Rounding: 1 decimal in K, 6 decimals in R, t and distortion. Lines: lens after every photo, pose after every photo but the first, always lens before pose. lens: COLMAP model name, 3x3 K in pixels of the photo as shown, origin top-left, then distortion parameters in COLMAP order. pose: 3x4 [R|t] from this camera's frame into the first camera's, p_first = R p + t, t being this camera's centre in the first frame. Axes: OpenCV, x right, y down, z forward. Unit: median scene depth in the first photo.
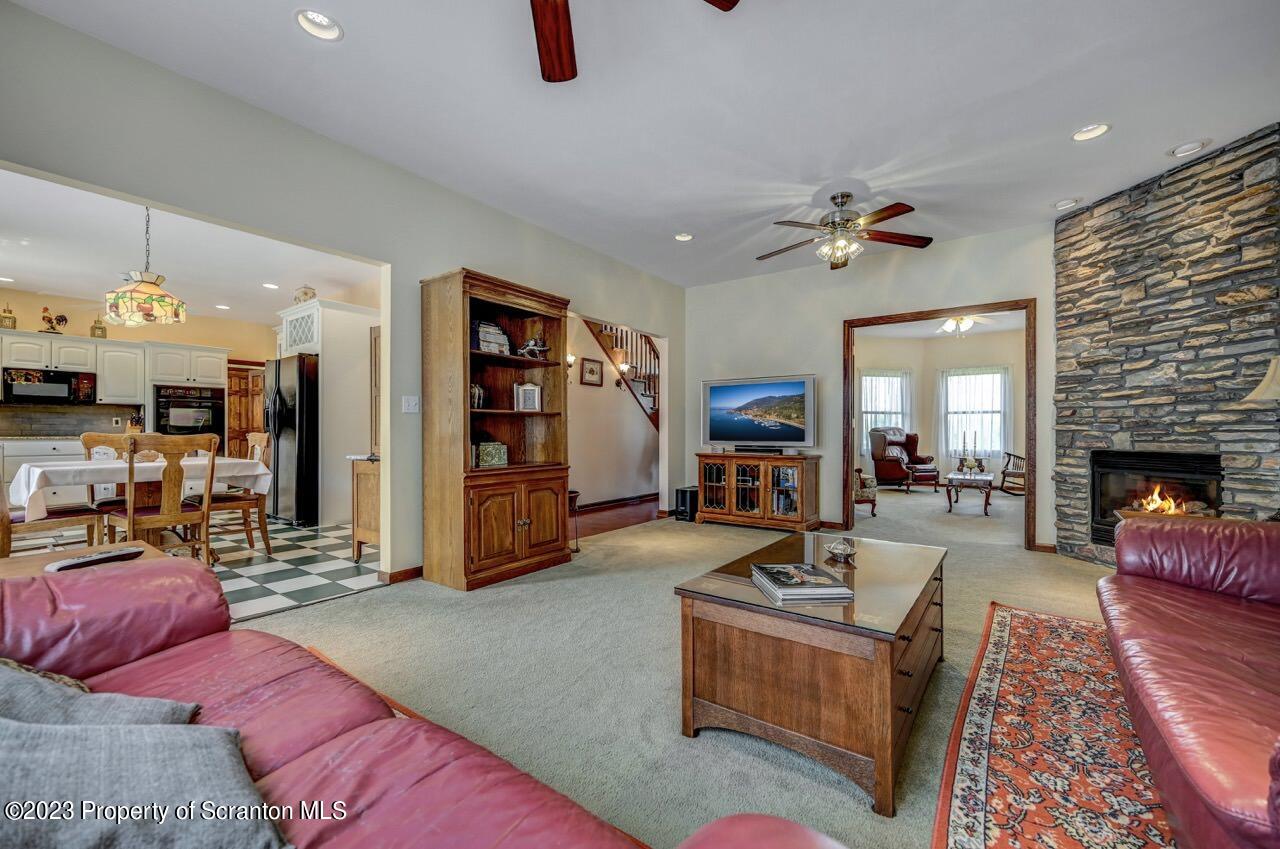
lens RADIAL K [[512.4, 0, 645.0], [0, 512.4, 427.7], [0, 0, 1]] dist [-0.002807, 0.000909]
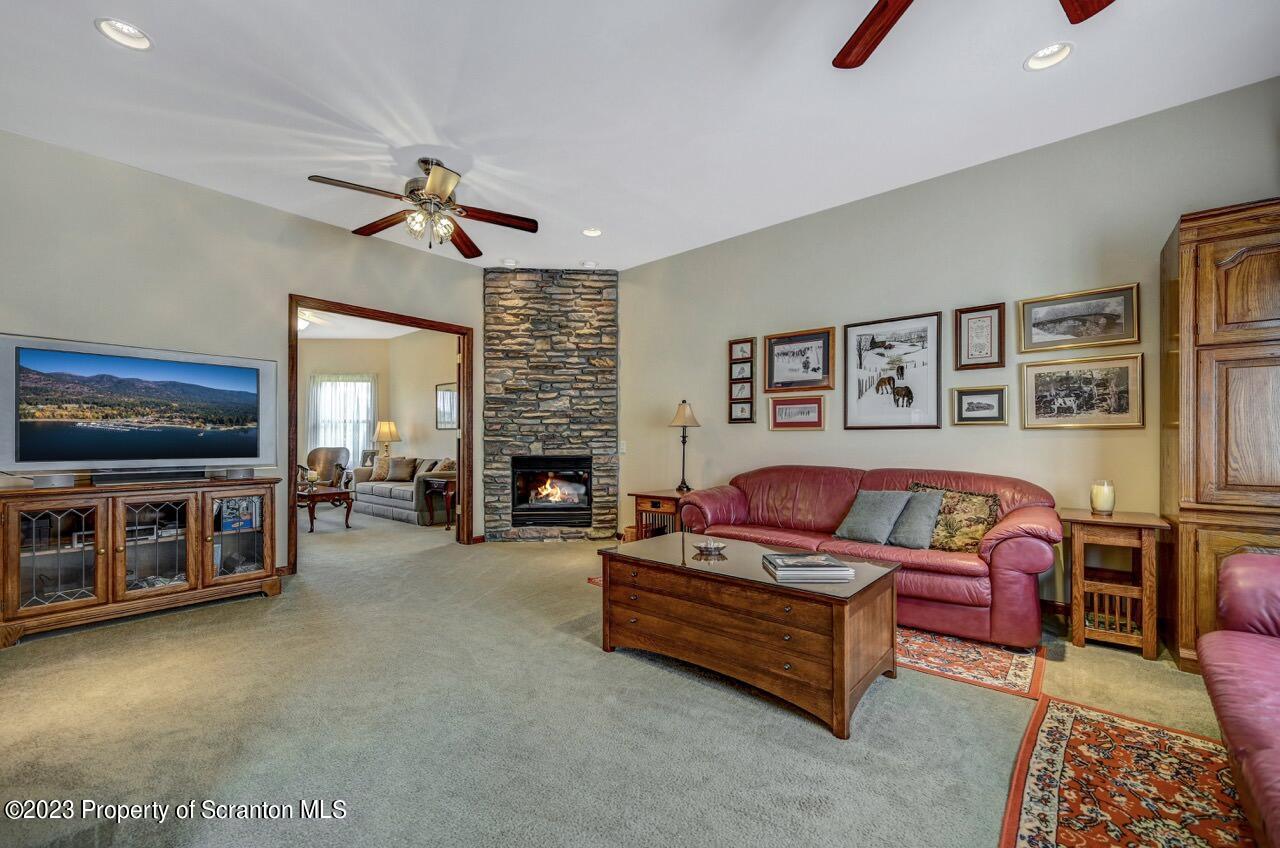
lens RADIAL K [[512.4, 0, 649.9], [0, 512.4, 439.0], [0, 0, 1]] dist [-0.002807, 0.000909]
pose [[0.081344, 0.003762, 0.996679, -0.437549], [-0.006233, 0.999975, -0.003266, 0.002115], [-0.996667, -0.005946, 0.081365, 0.584800]]
